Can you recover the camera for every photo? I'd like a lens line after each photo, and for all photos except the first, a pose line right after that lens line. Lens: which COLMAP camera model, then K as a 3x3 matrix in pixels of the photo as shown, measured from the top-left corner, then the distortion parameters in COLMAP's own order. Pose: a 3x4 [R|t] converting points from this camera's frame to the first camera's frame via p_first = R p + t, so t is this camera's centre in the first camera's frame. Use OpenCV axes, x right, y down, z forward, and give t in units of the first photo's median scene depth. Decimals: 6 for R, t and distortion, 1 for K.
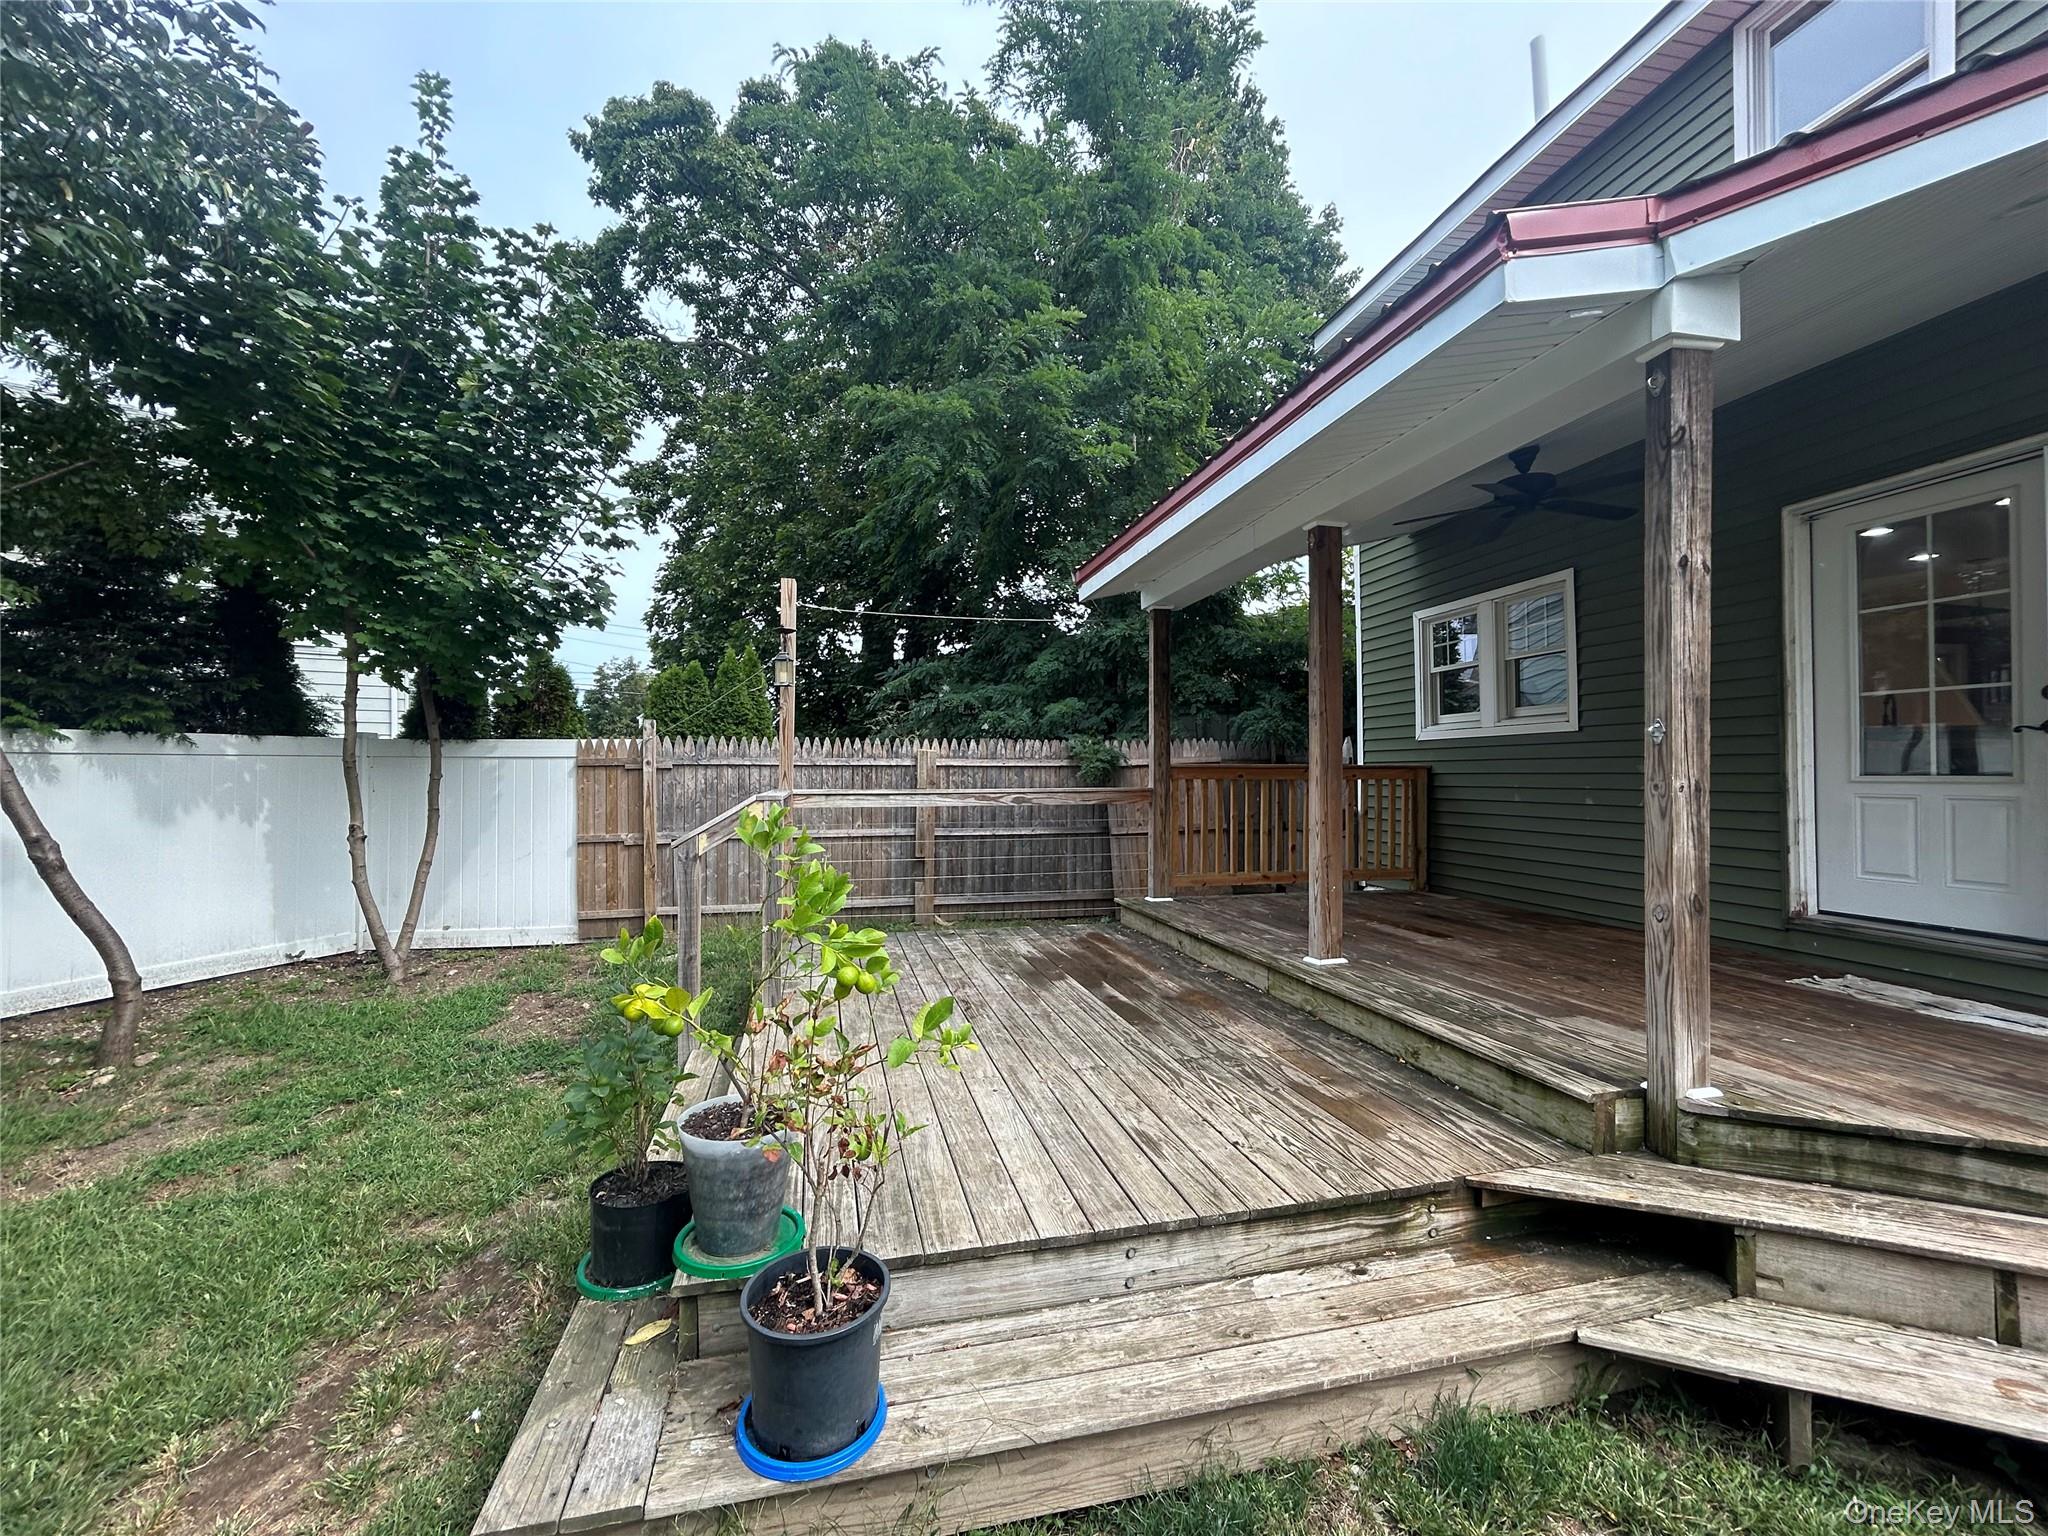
lens RADIAL K [[827.8, 0, 1019.2], [0, 827.8, 764.7], [0, 0, 1]] dist [0.000225, 0.000148]
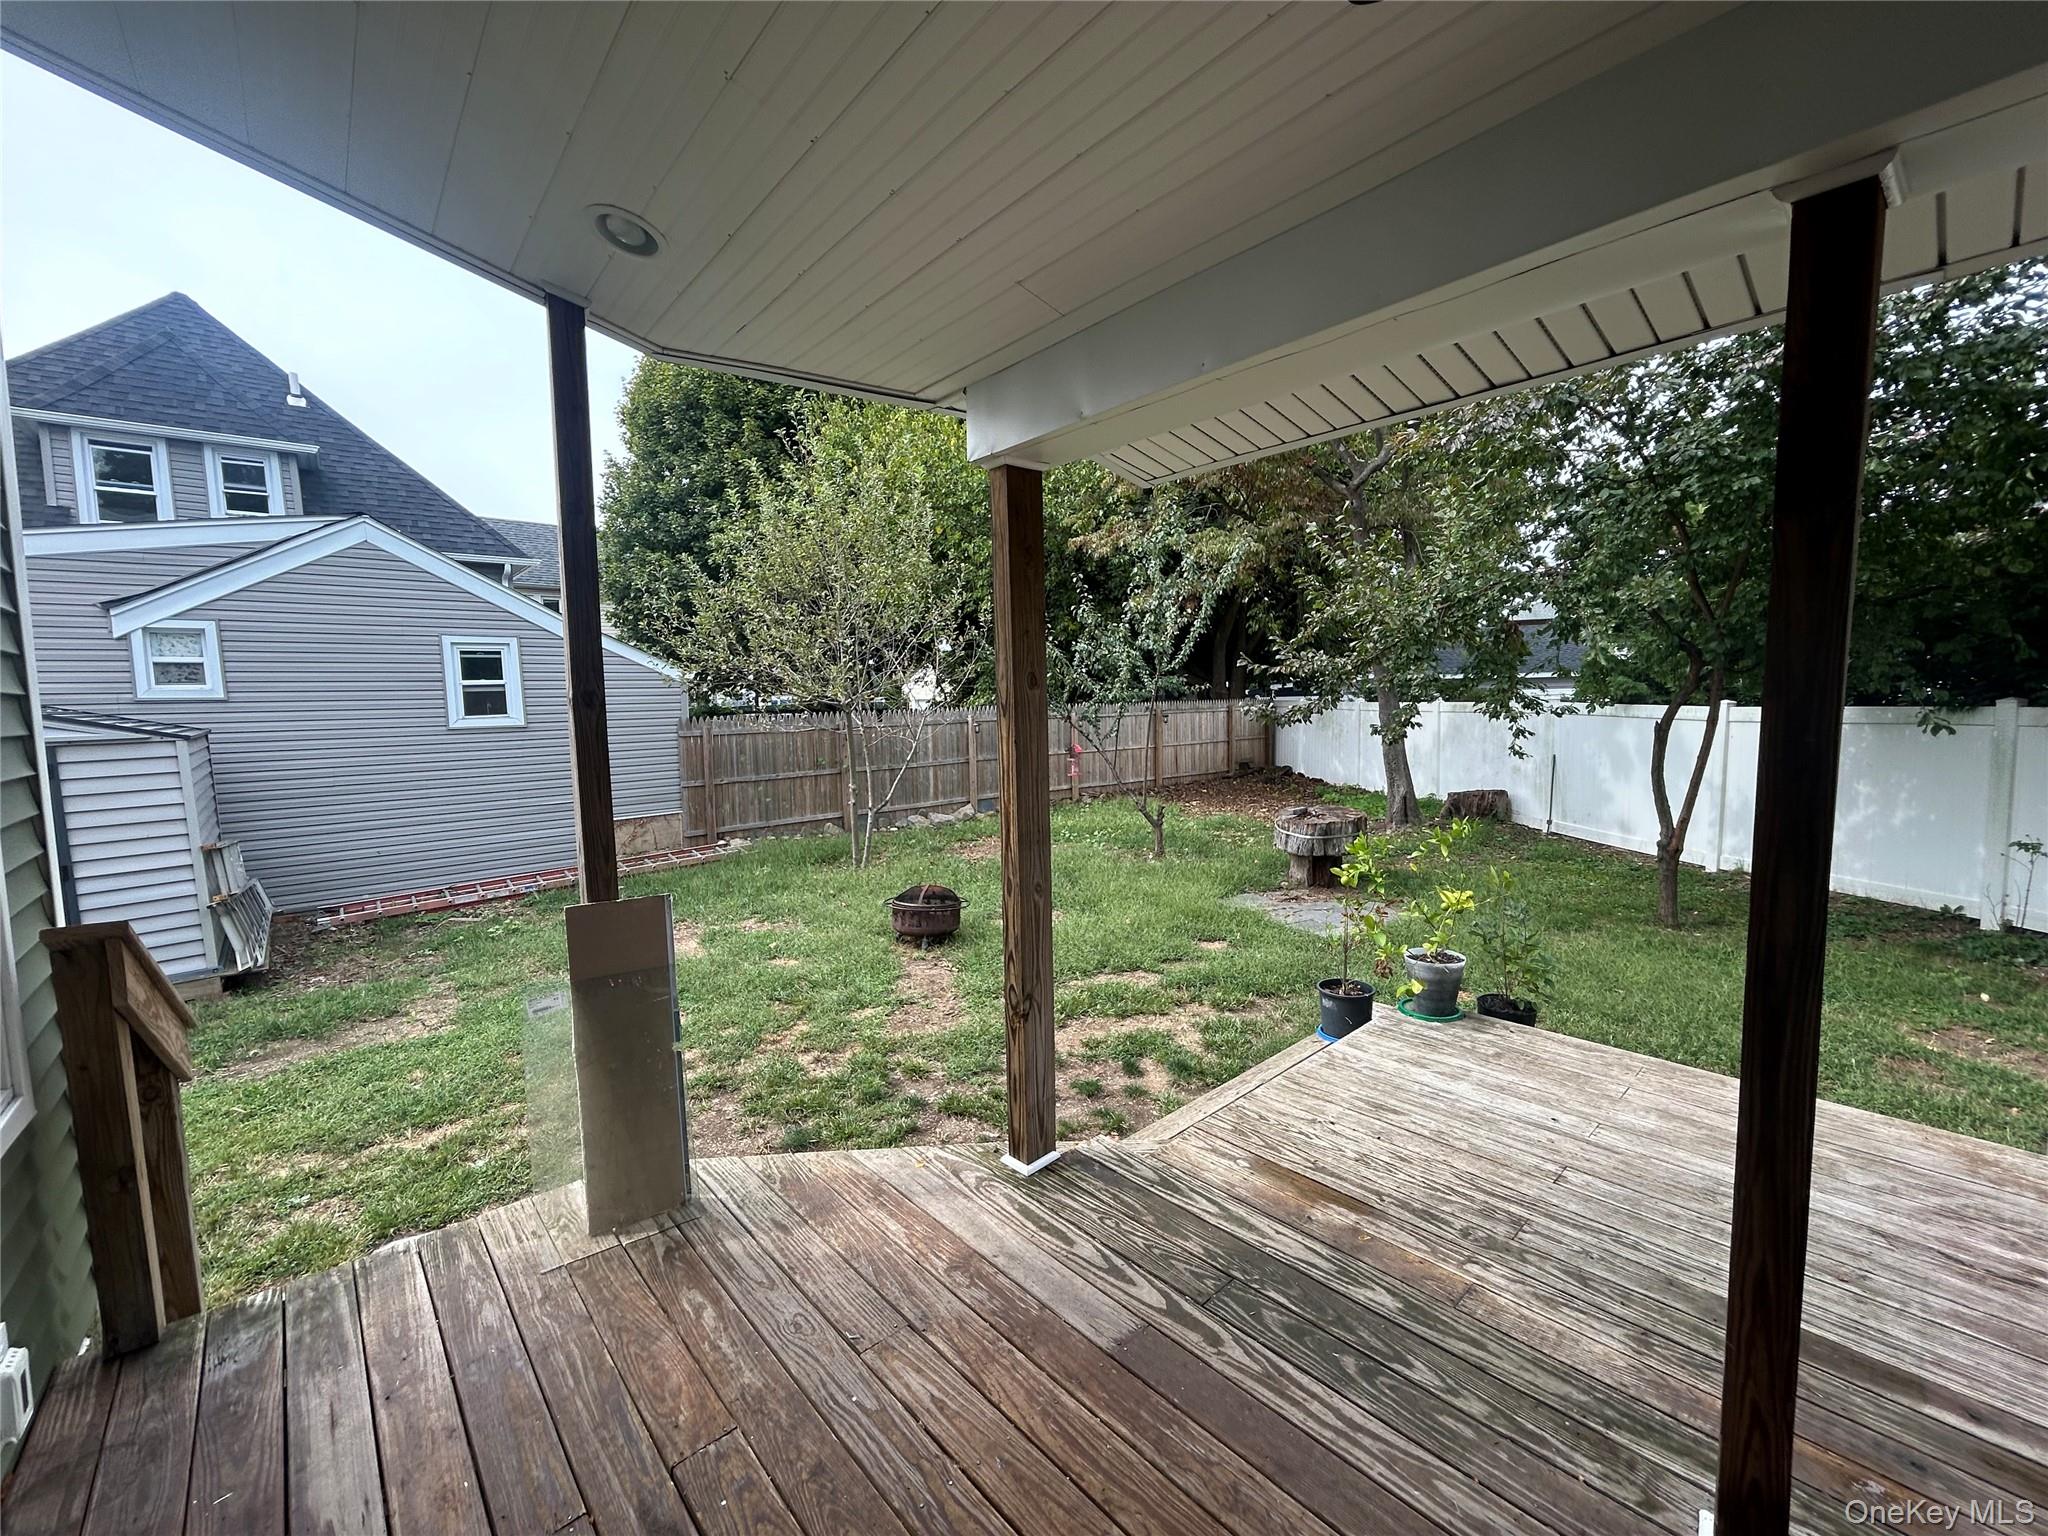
lens RADIAL K [[827.8, 0, 1019.2], [0, 827.8, 764.7], [0, 0, 1]] dist [0.000225, 0.000148]
pose [[-0.877140, 0.059931, -0.476481, 0.959770], [0.026864, 0.996752, 0.075918, -0.152655], [0.479483, 0.053791, -0.875901, 1.416873]]
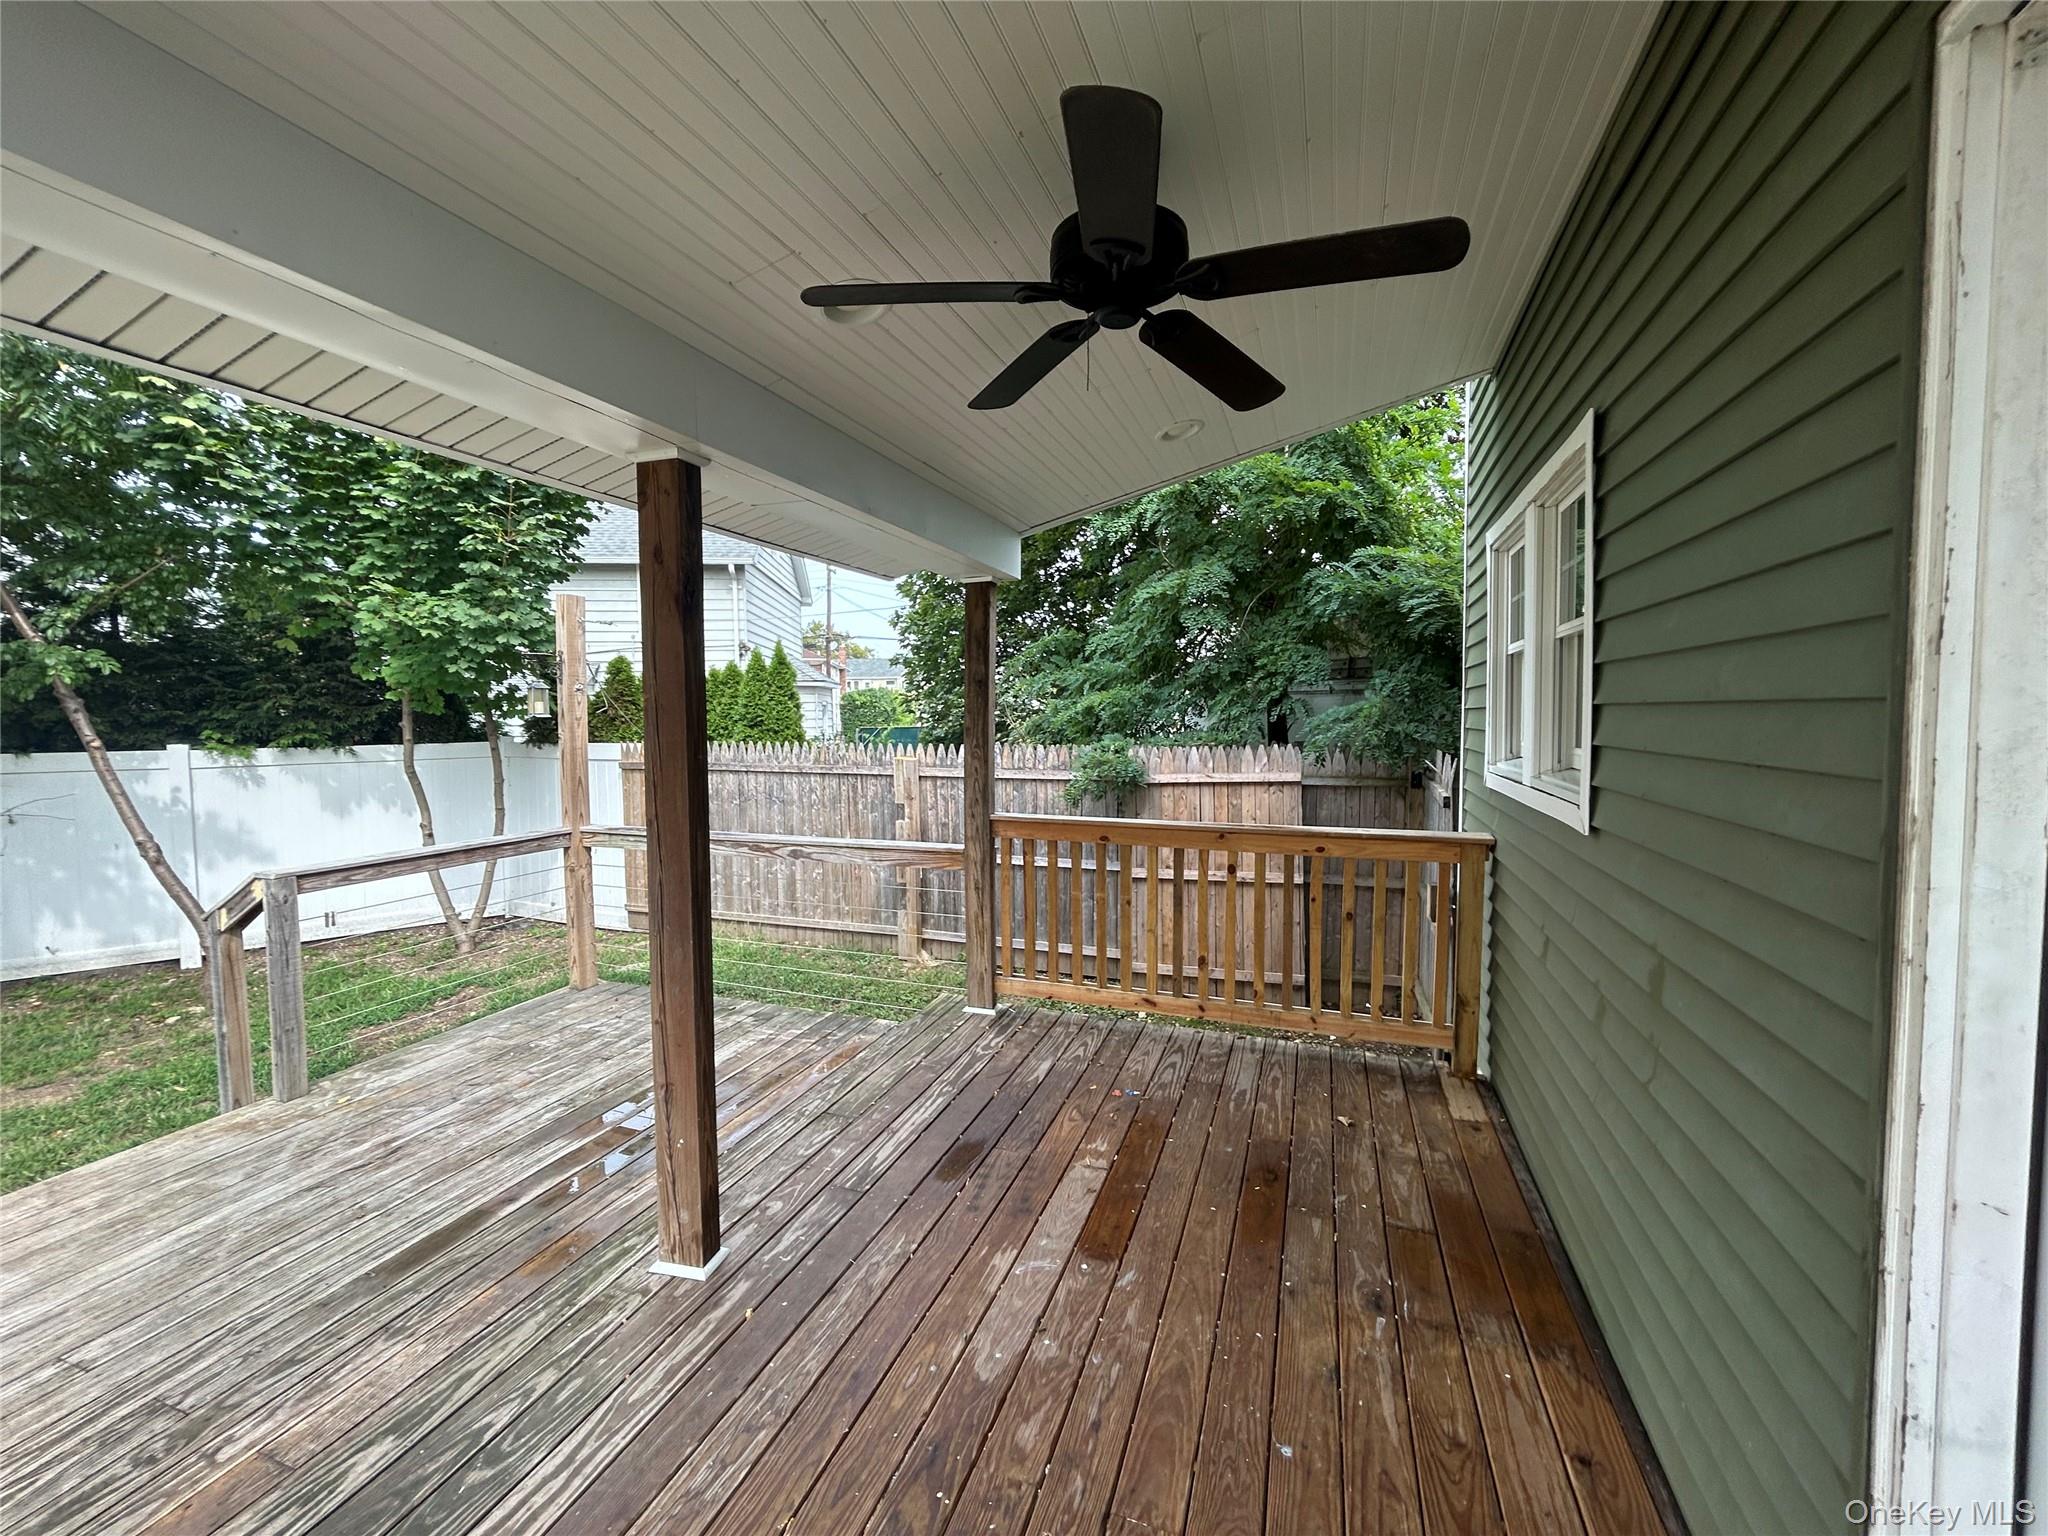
lens RADIAL K [[827.8, 0, 1019.2], [0, 827.8, 764.7], [0, 0, 1]] dist [0.000225, 0.000148]
pose [[0.839233, 0.031164, -0.542878, 1.055908], [0.007904, 0.997552, 0.069484, -0.163388], [0.543714, -0.062604, 0.836932, 0.845057]]
